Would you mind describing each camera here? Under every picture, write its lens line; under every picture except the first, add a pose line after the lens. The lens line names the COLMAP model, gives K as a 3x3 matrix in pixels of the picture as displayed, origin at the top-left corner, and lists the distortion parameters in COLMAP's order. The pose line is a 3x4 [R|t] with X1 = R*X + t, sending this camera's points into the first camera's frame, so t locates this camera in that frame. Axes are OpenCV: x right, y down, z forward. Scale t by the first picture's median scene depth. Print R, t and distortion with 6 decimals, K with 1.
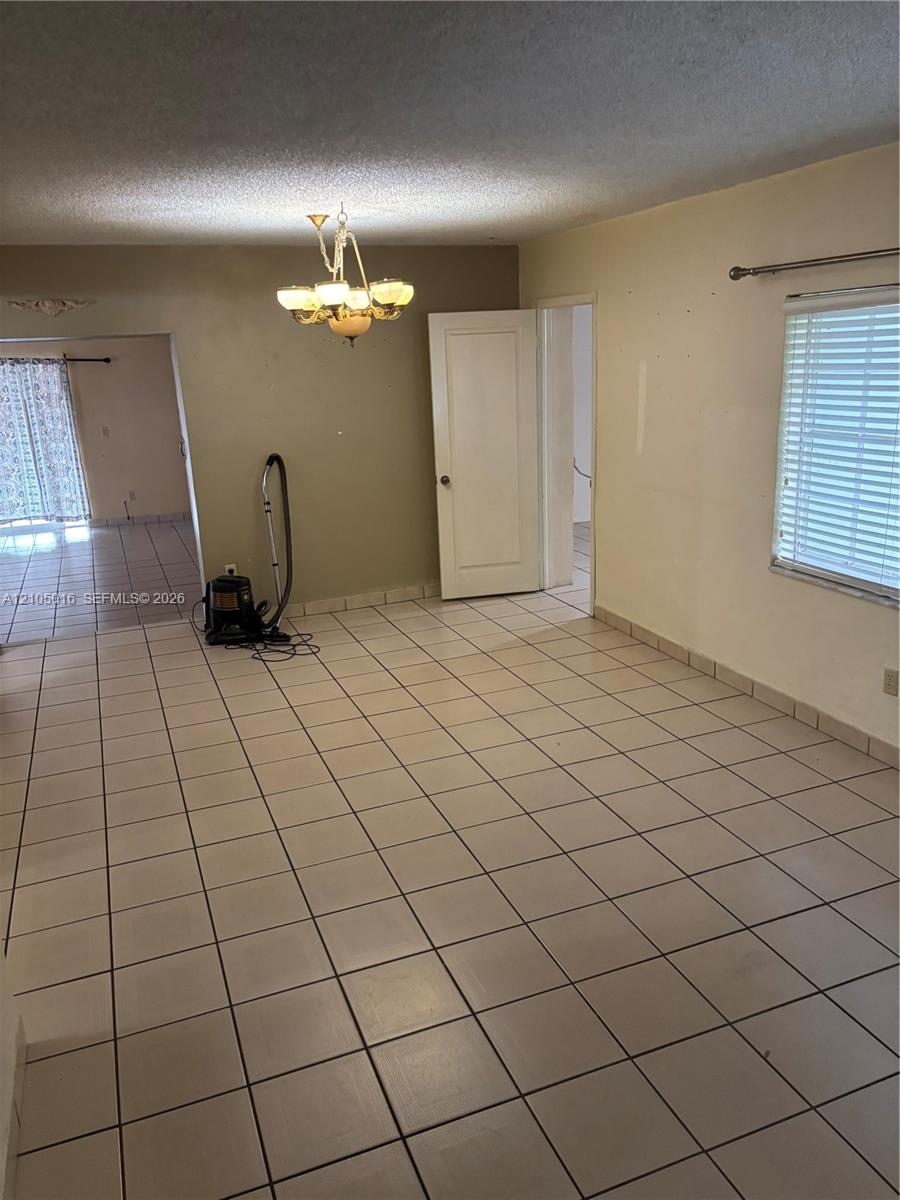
lens RADIAL K [[908.1, 0, 450.0], [0, 908.1, 600.0], [0, 0, 1]] dist [0.028130, -0.002853]
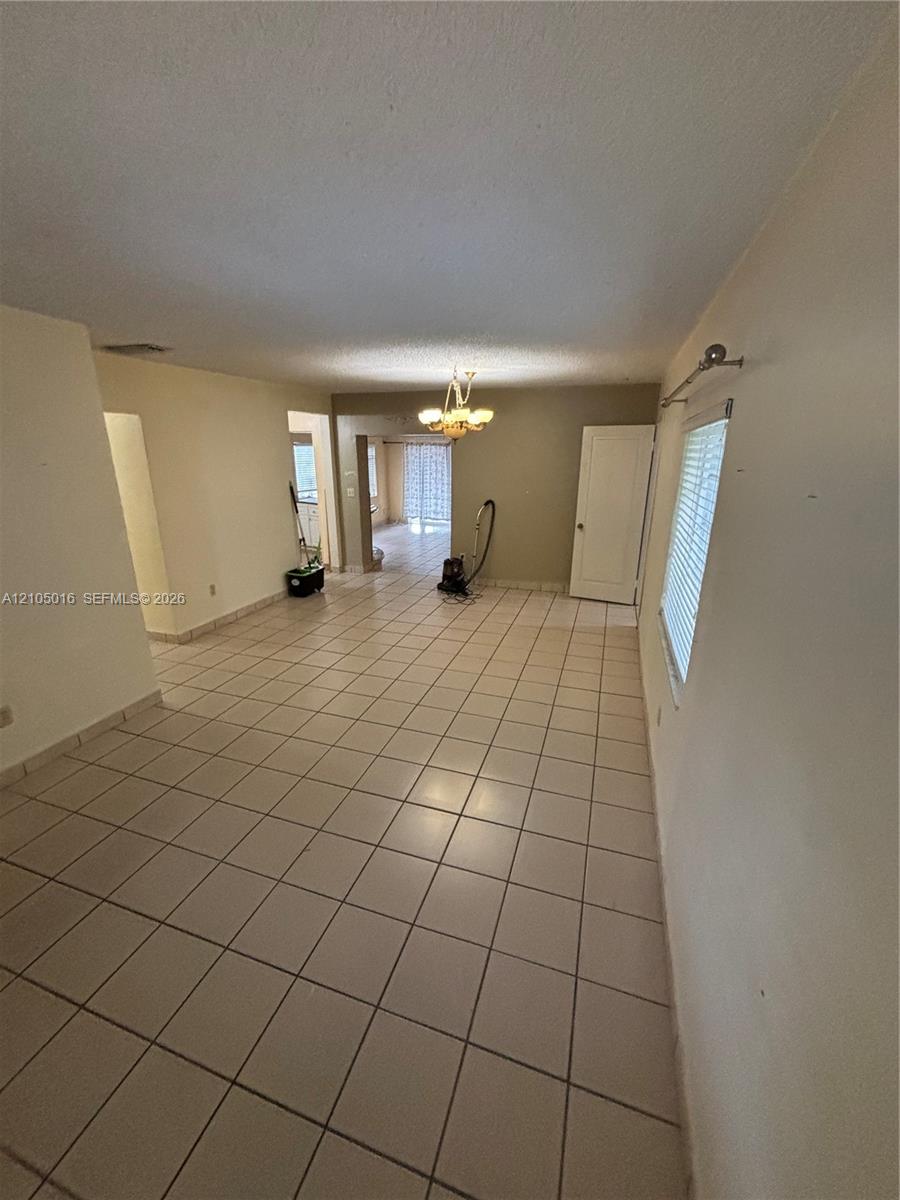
lens RADIAL K [[479.0, 0, 450.0], [0, 479.0, 600.0], [0, 0, 1]] dist [-0.000301, 0.000002]
pose [[0.769515, 0.235947, -0.593443, 0.390135], [-0.204645, 0.971349, 0.120837, -0.060438], [0.604952, 0.028459, 0.795753, 0.159540]]
